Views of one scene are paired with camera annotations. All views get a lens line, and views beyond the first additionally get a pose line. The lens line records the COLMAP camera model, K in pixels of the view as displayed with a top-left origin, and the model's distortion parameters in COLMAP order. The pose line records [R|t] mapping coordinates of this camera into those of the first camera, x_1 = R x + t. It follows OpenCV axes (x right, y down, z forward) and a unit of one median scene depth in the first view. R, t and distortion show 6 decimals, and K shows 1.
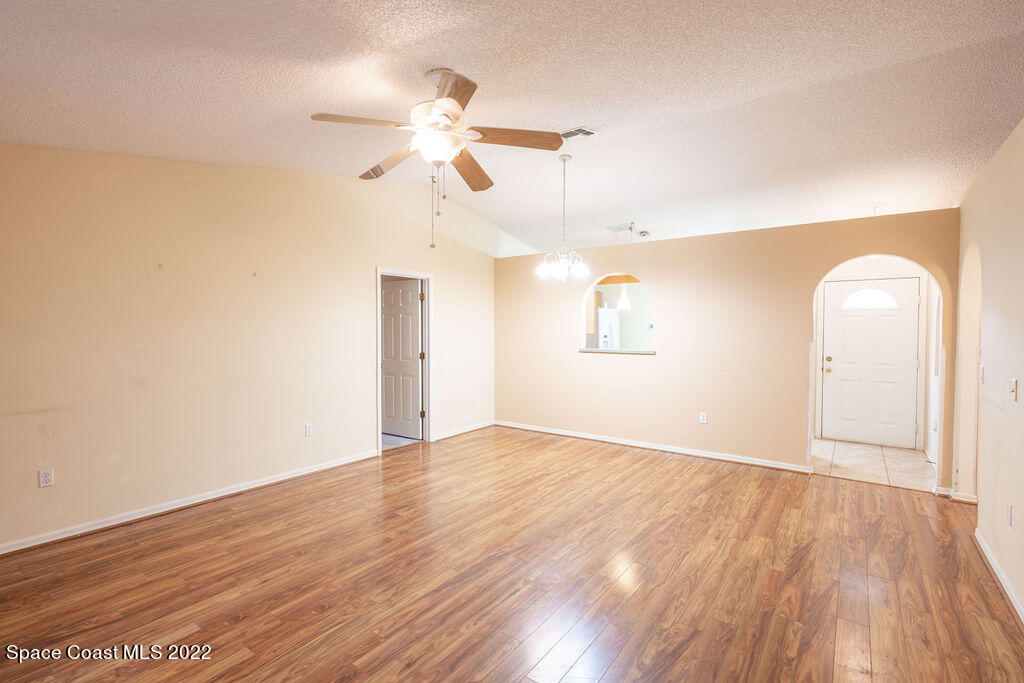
lens RADIAL K [[481.1, 0, 462.1], [0, 481.1, 336.3], [0, 0, 1]] dist [-0.003624, -0.000386]
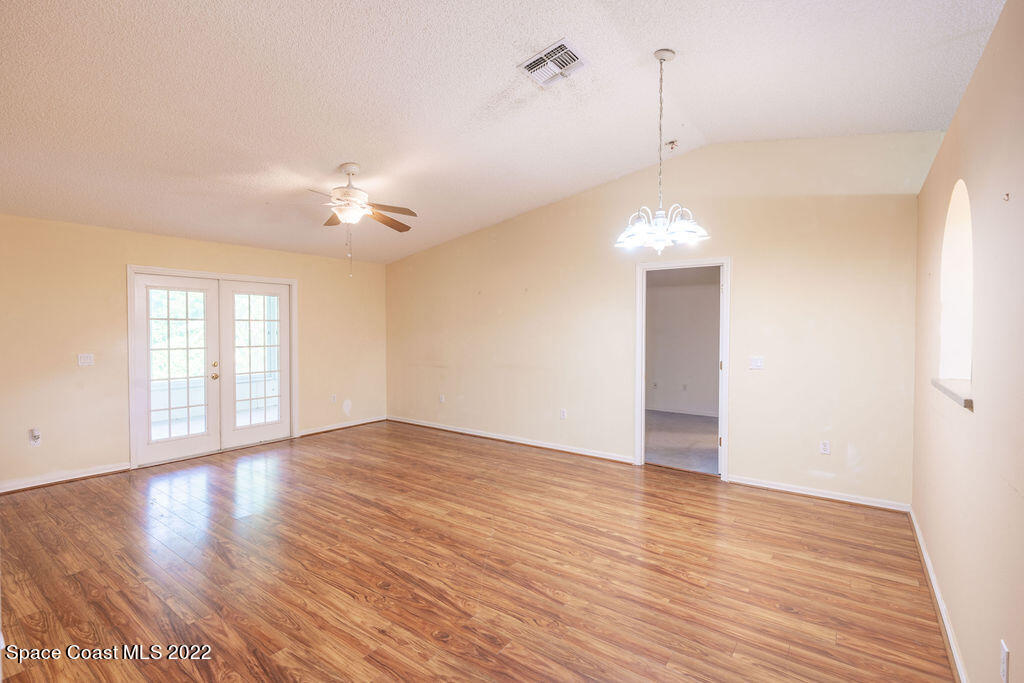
lens RADIAL K [[481.1, 0, 504.8], [0, 481.1, 341.9], [0, 0, 1]] dist [-0.003624, -0.000386]
pose [[0.040293, 0.029240, -0.998760, 0.940902], [-0.020878, 0.999378, 0.028416, -0.016513], [0.998970, 0.019707, 0.040878, 0.879941]]
